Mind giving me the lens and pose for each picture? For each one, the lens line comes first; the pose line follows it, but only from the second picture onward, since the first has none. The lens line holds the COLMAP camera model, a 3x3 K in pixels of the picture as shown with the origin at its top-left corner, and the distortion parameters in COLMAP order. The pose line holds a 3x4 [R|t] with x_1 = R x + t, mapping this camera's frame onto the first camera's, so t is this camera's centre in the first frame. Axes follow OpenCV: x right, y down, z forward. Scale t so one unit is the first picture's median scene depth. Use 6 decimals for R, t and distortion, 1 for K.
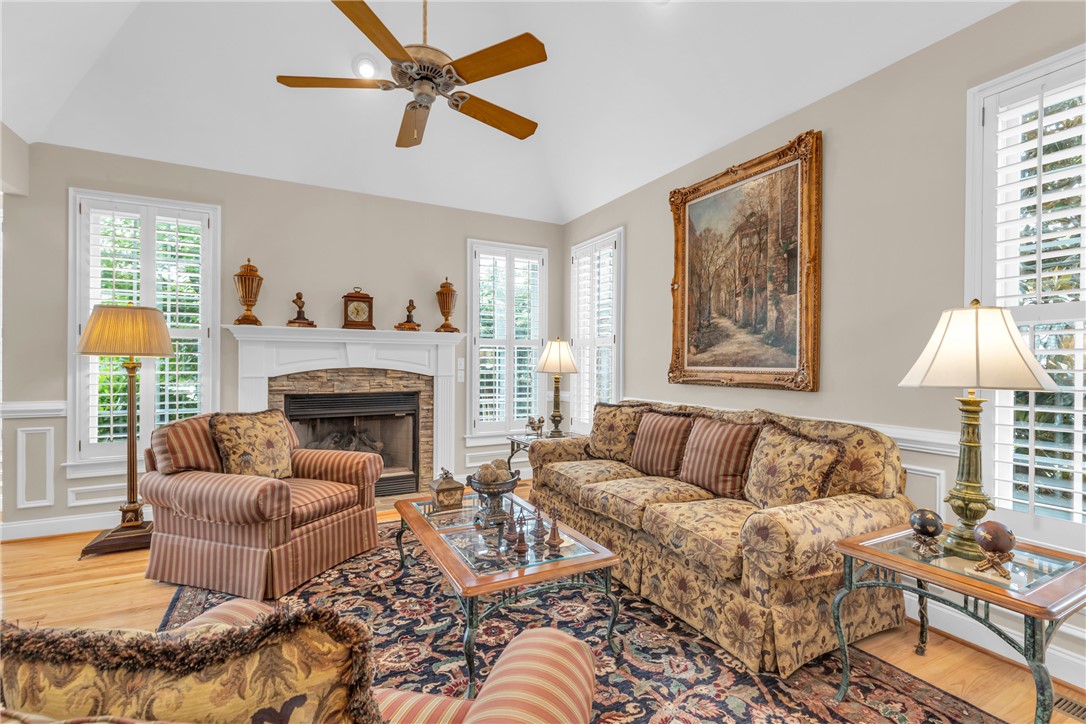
lens RADIAL K [[496.7, 0, 547.9], [0, 496.7, 364.0], [0, 0, 1]] dist [0.005908, 0.000100]
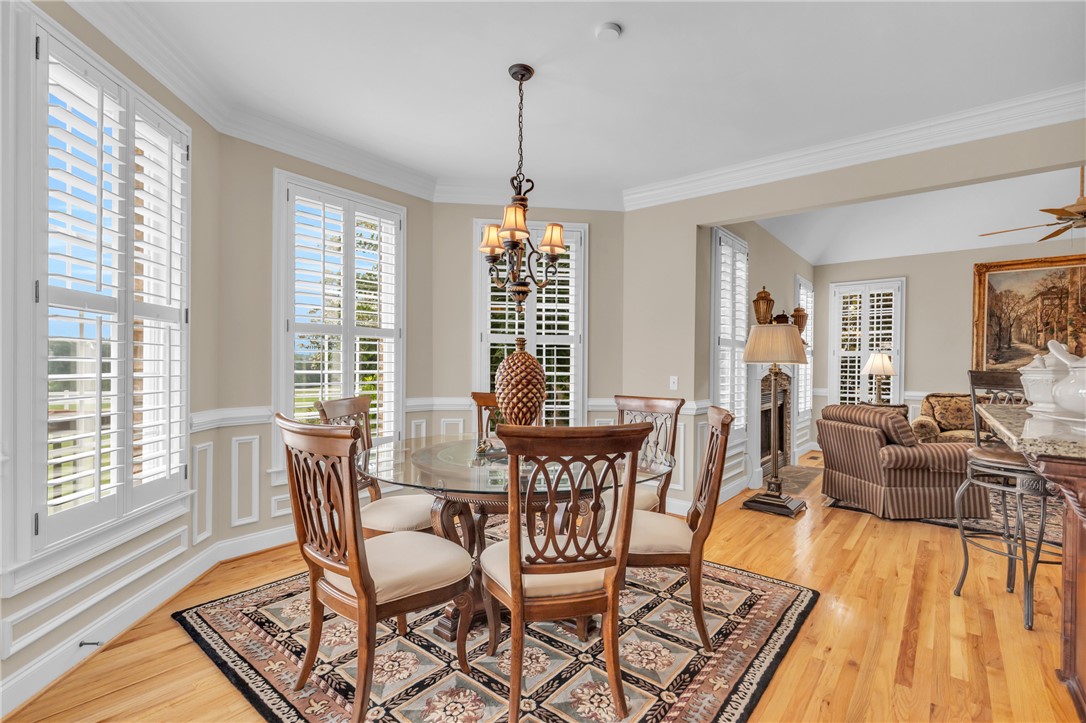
lens RADIAL K [[496.7, 0, 538.3], [0, 496.7, 362.5], [0, 0, 1]] dist [0.005908, 0.000100]
pose [[0.934919, 0.004257, 0.354837, -1.748281], [-0.007923, 0.999929, 0.008878, -0.028243], [-0.354774, -0.011111, 0.934886, -0.021871]]
